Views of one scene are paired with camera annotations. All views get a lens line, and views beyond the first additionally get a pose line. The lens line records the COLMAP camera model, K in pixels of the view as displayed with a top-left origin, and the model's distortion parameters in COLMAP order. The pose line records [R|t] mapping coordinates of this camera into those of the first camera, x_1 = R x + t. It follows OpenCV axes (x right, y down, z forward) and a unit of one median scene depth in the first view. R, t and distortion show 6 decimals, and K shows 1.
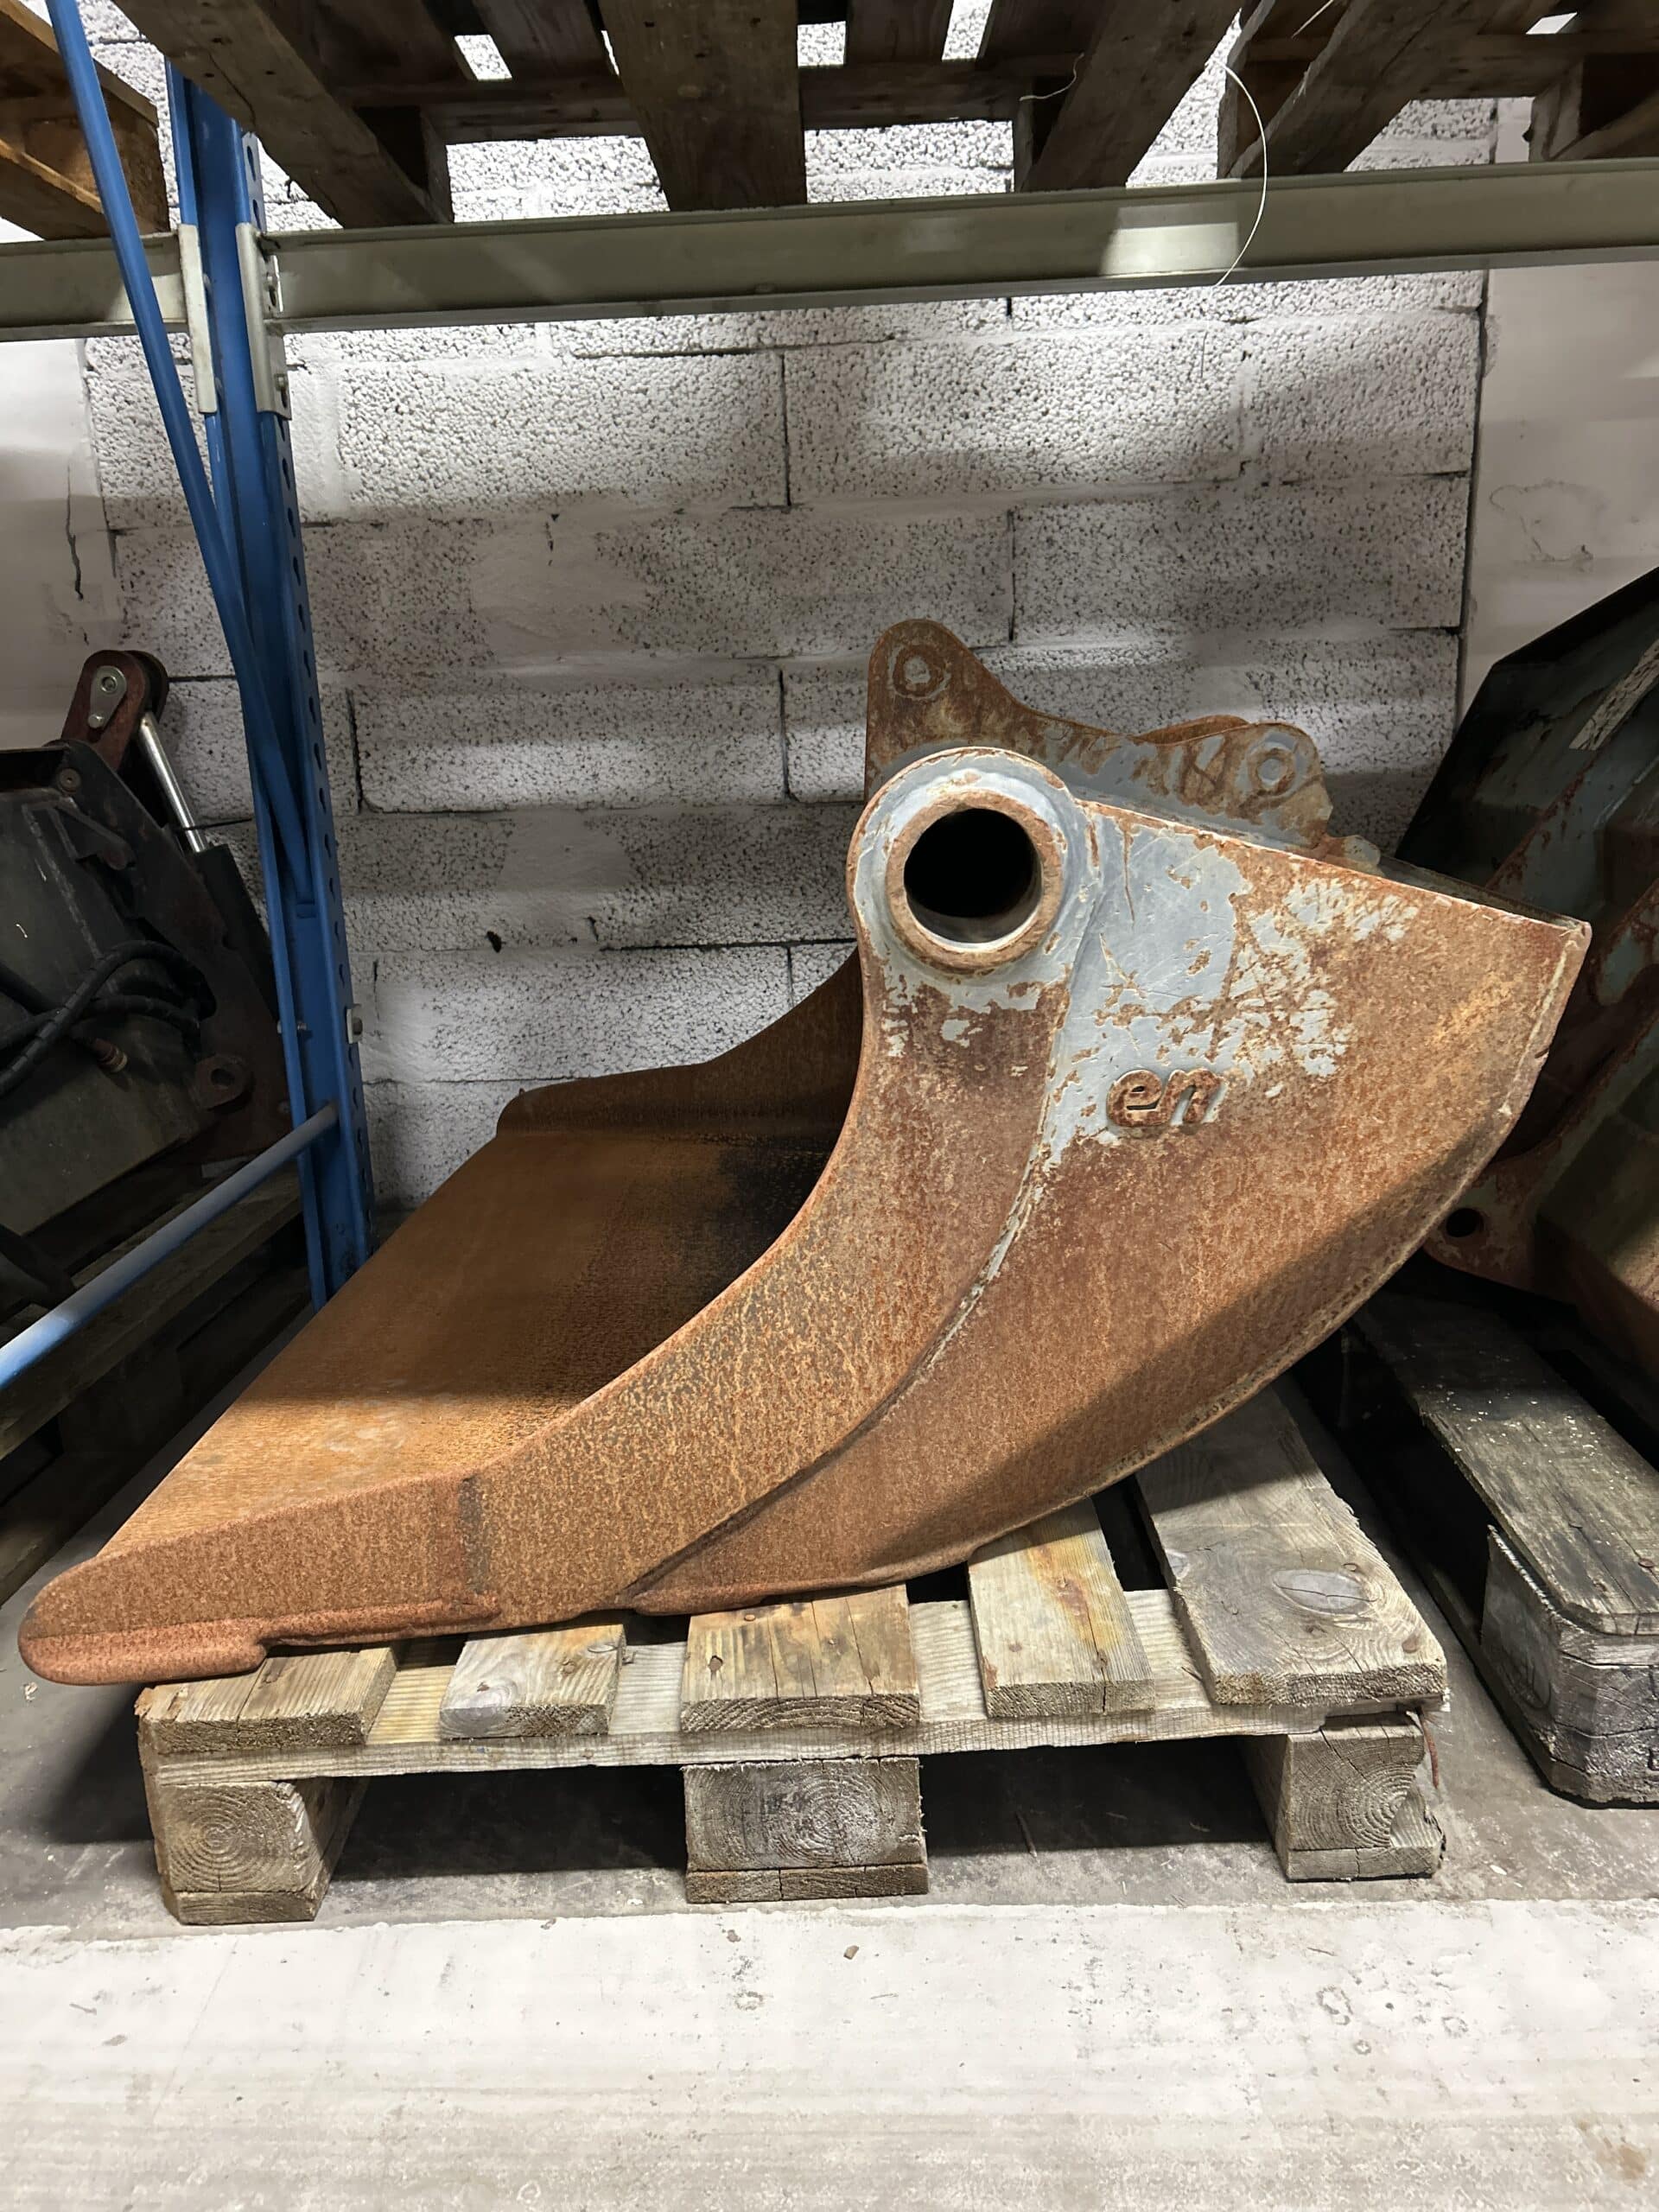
lens RADIAL K [[1692.6, 0, 832.3], [0, 1692.6, 1124.5], [0, 0, 1]] dist [0.041498, -0.055928]
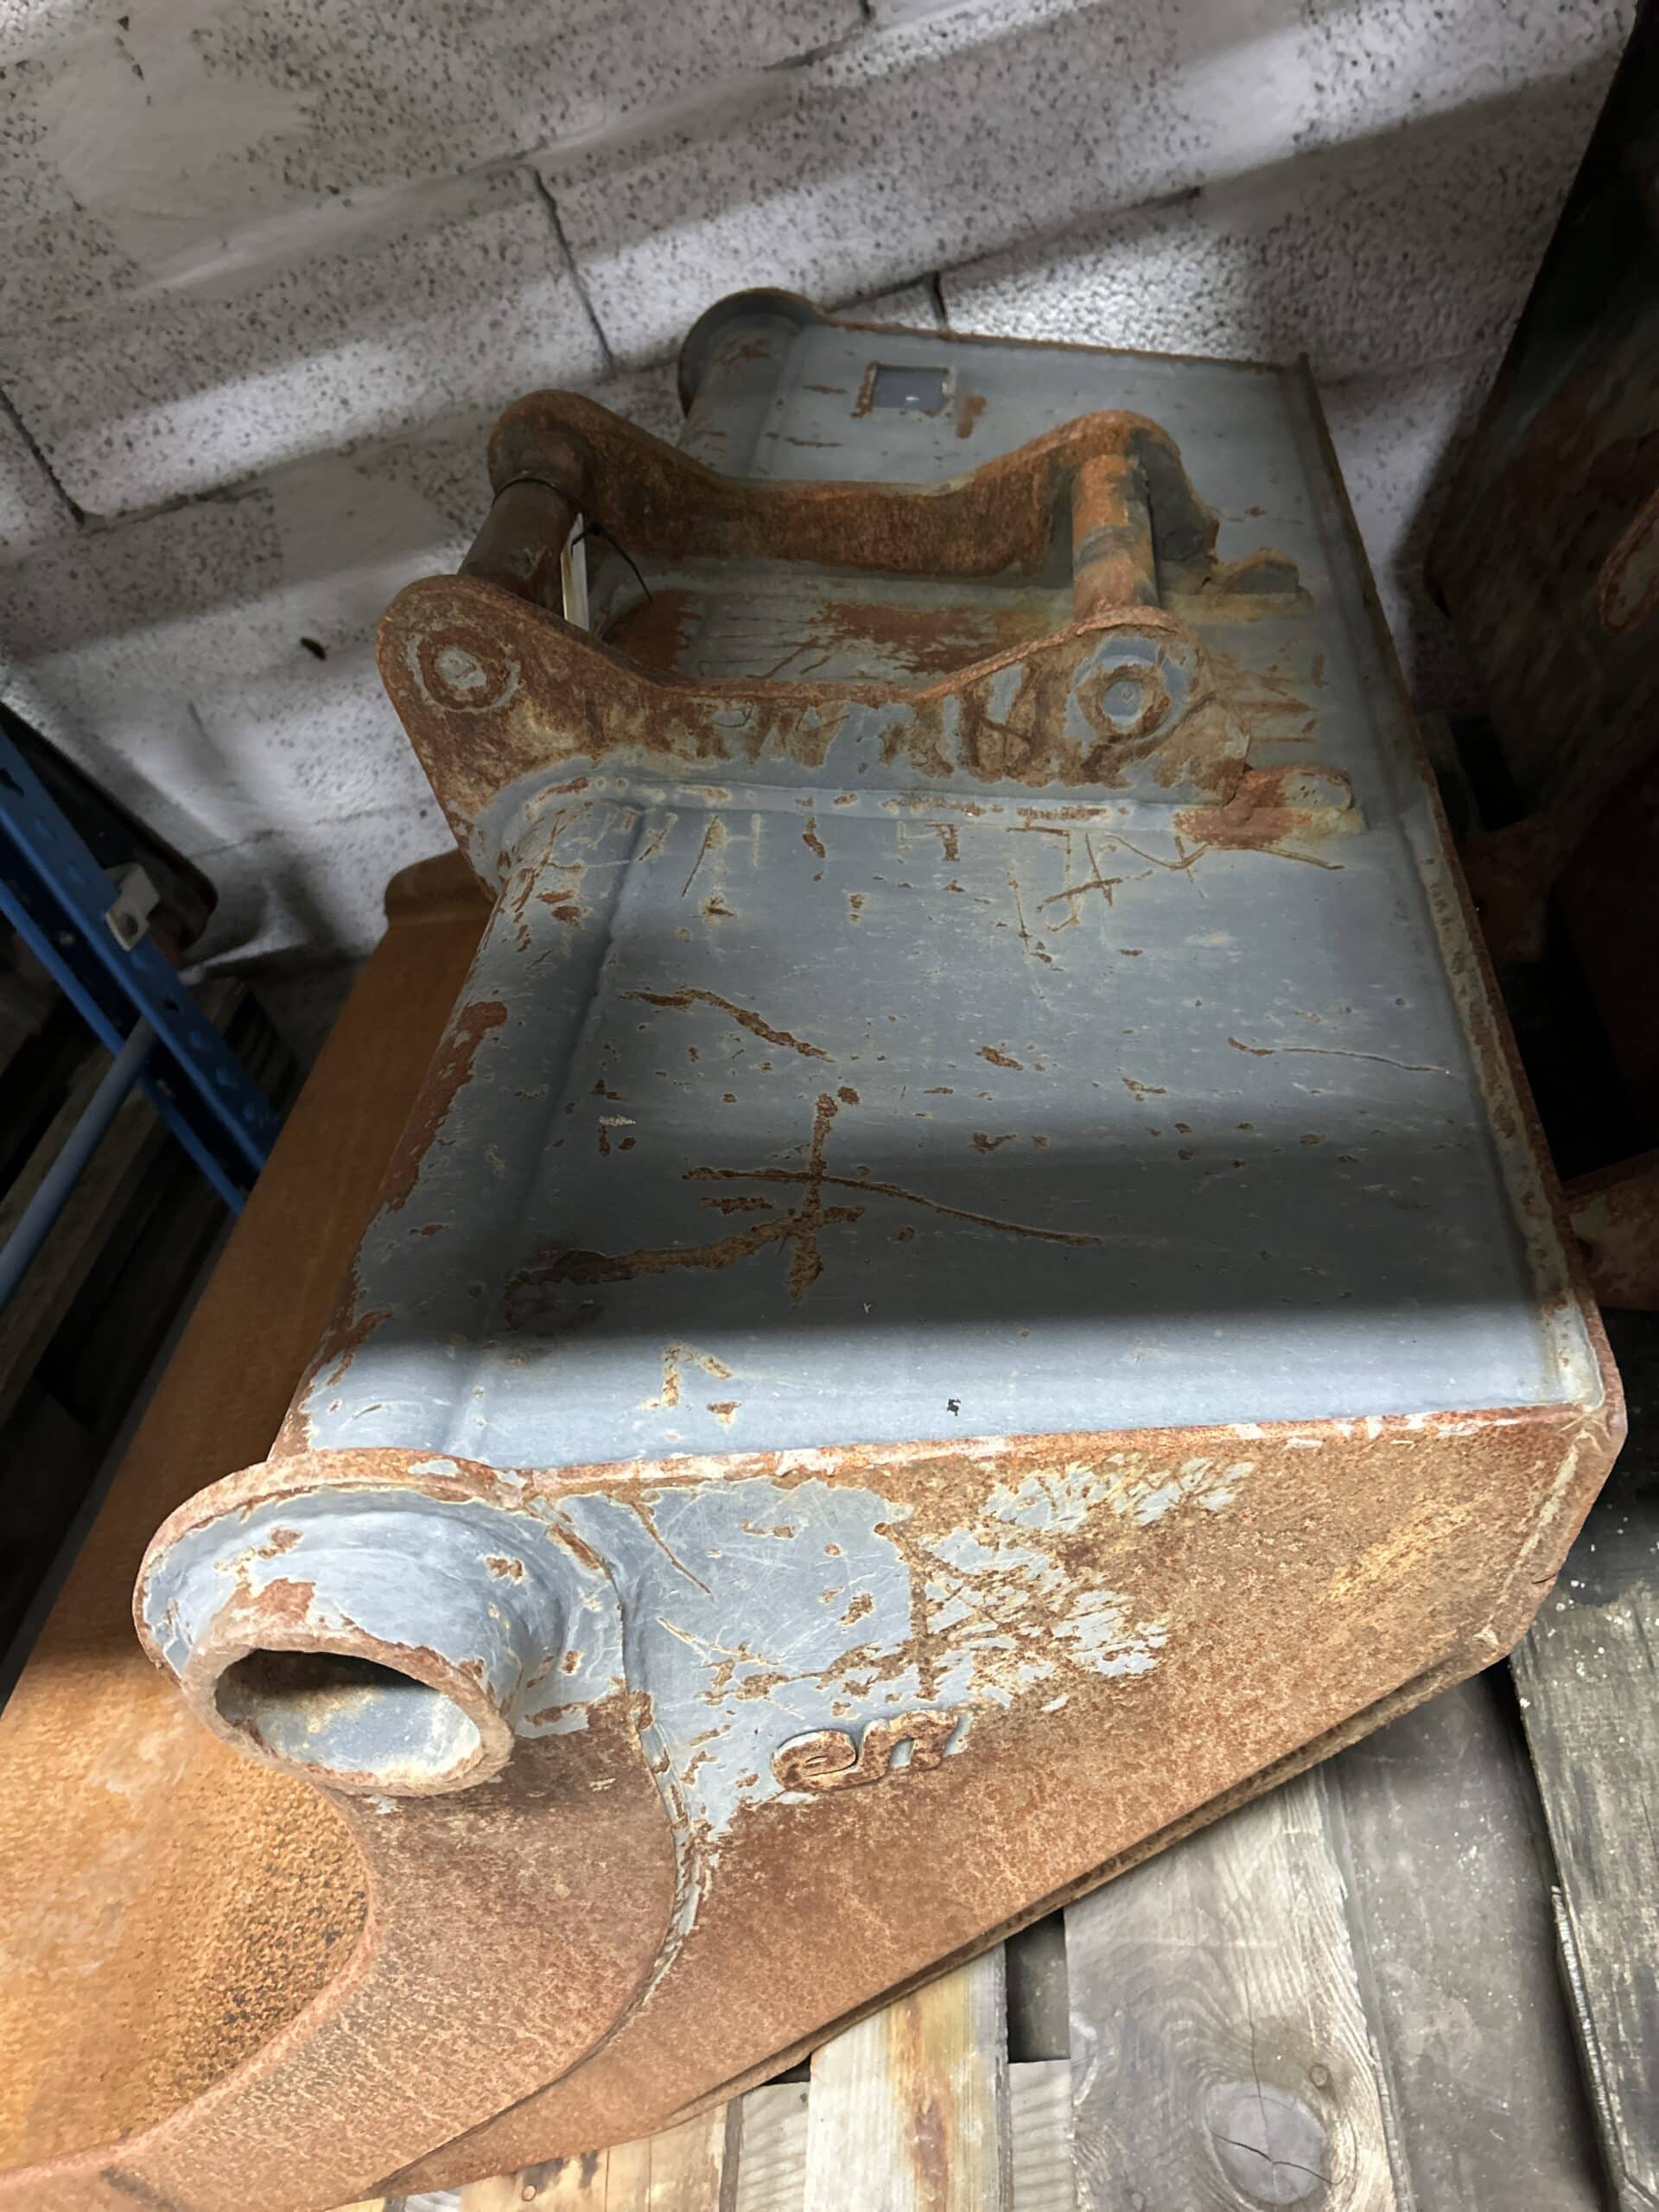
lens RADIAL K [[1692.6, 0, 849.1], [0, 1692.6, 1114.2], [0, 0, 1]] dist [0.041498, -0.055928]
pose [[0.965009, -0.159820, -0.207884, 0.265099], [0.238813, 0.863072, 0.445056, -0.357555], [0.108290, -0.479128, 0.871039, 0.451009]]
